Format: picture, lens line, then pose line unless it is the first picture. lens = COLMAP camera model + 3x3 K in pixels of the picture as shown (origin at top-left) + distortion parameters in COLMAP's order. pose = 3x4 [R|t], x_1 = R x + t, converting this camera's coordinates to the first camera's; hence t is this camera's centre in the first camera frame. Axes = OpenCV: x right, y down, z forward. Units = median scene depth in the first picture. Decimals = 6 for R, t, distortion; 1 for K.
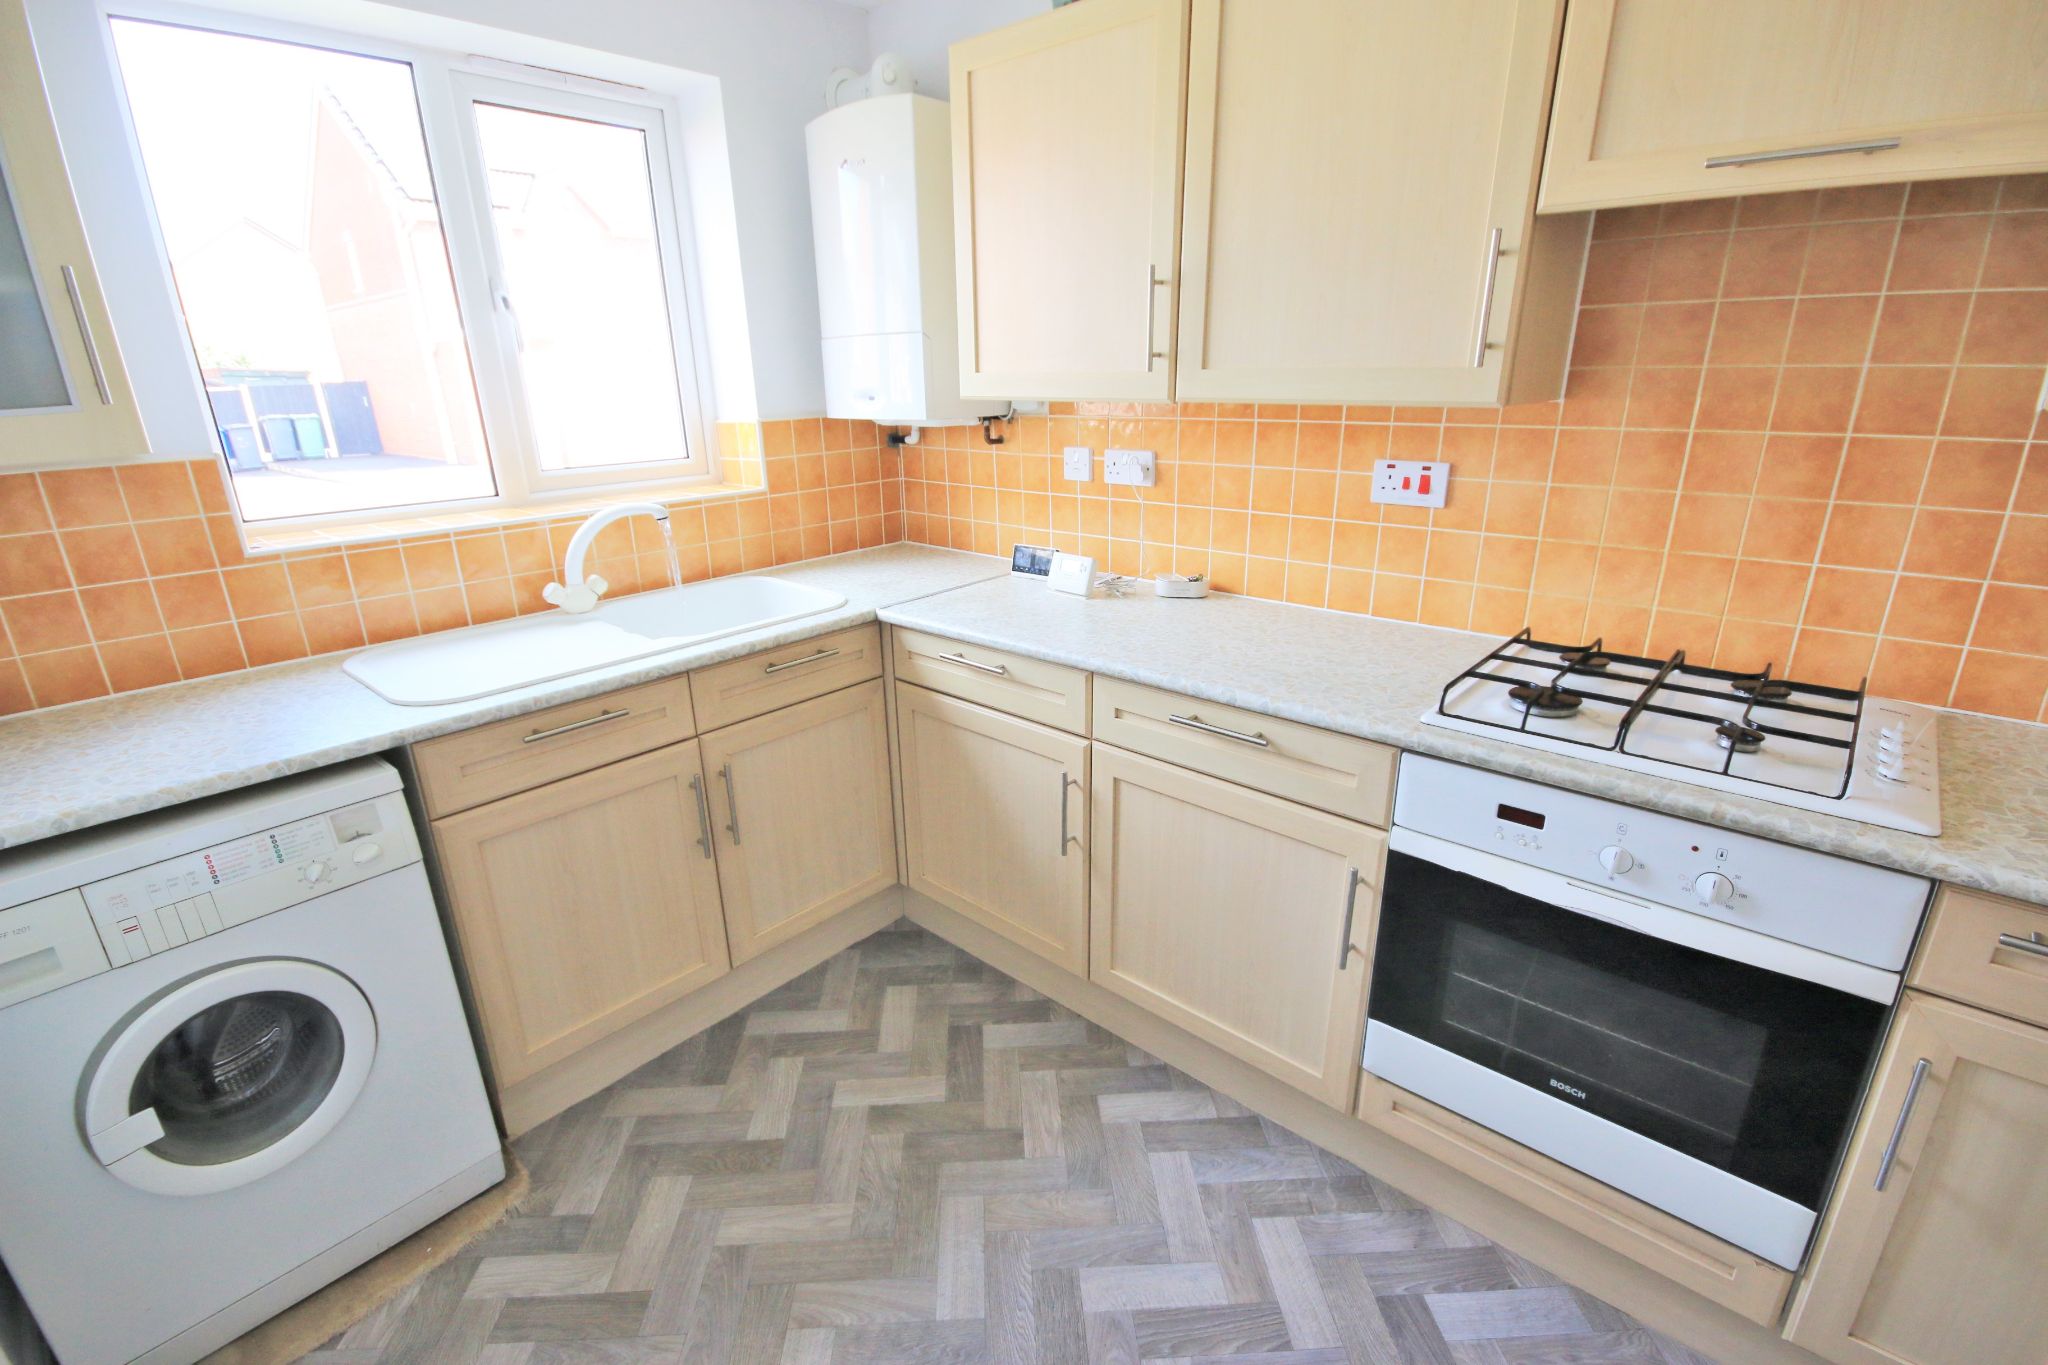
lens RADIAL K [[939.8, 0, 1015.4], [0, 939.8, 683.7], [0, 0, 1]] dist [0.000565, 0.000680]
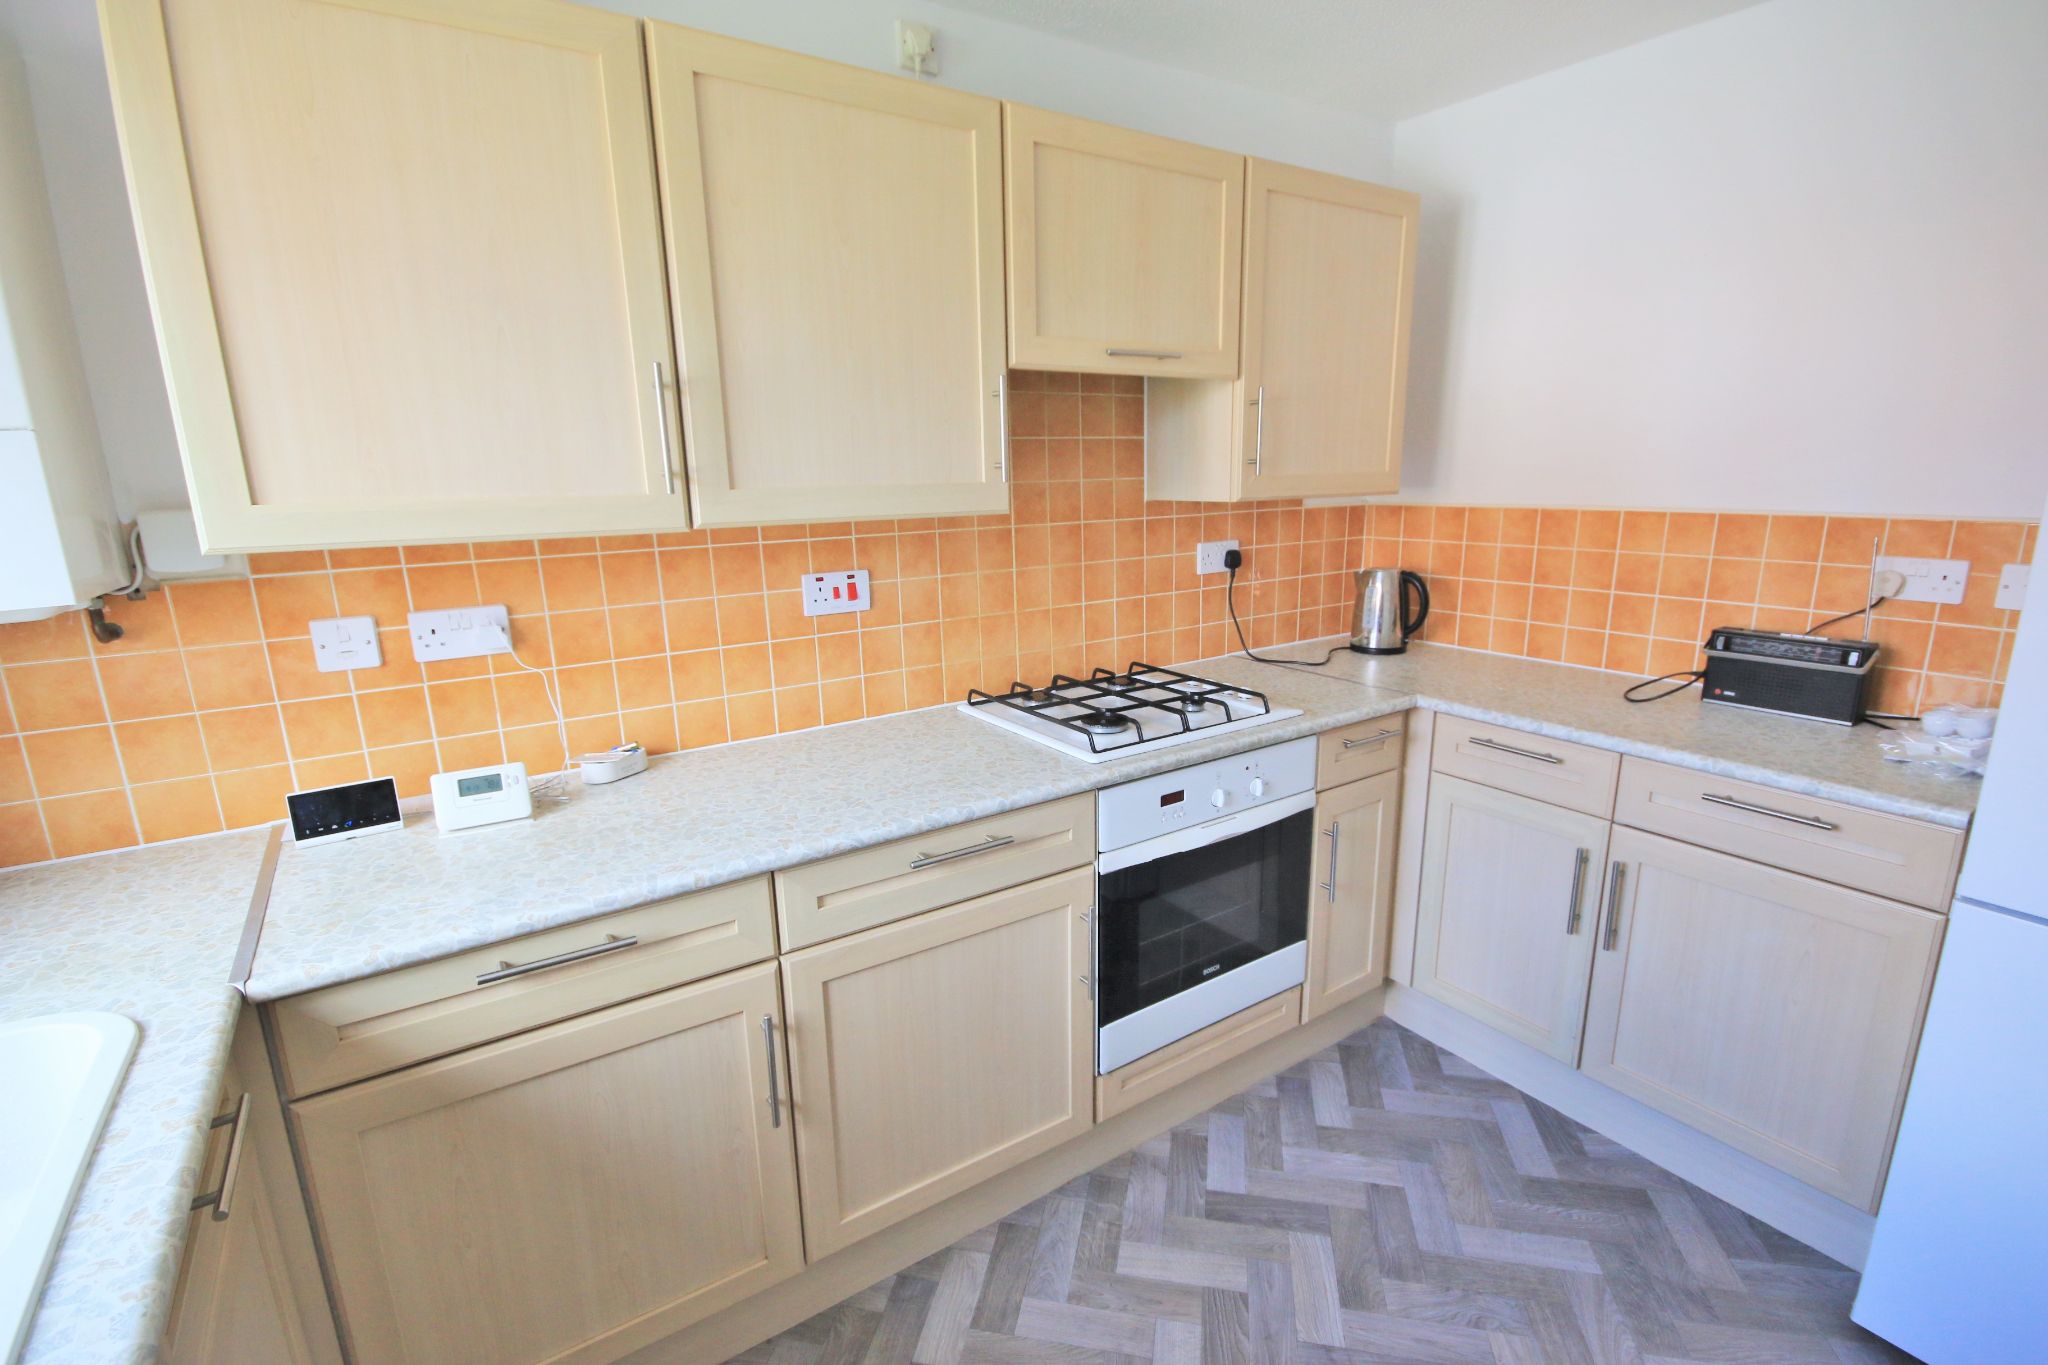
lens RADIAL K [[939.8, 0, 1016.2], [0, 939.8, 688.6], [0, 0, 1]] dist [0.000565, 0.000680]
pose [[0.250218, -0.209356, 0.945283, -0.561311], [0.328787, 0.936695, 0.120423, -0.178141], [-0.910654, 0.280664, 0.303212, 0.543033]]
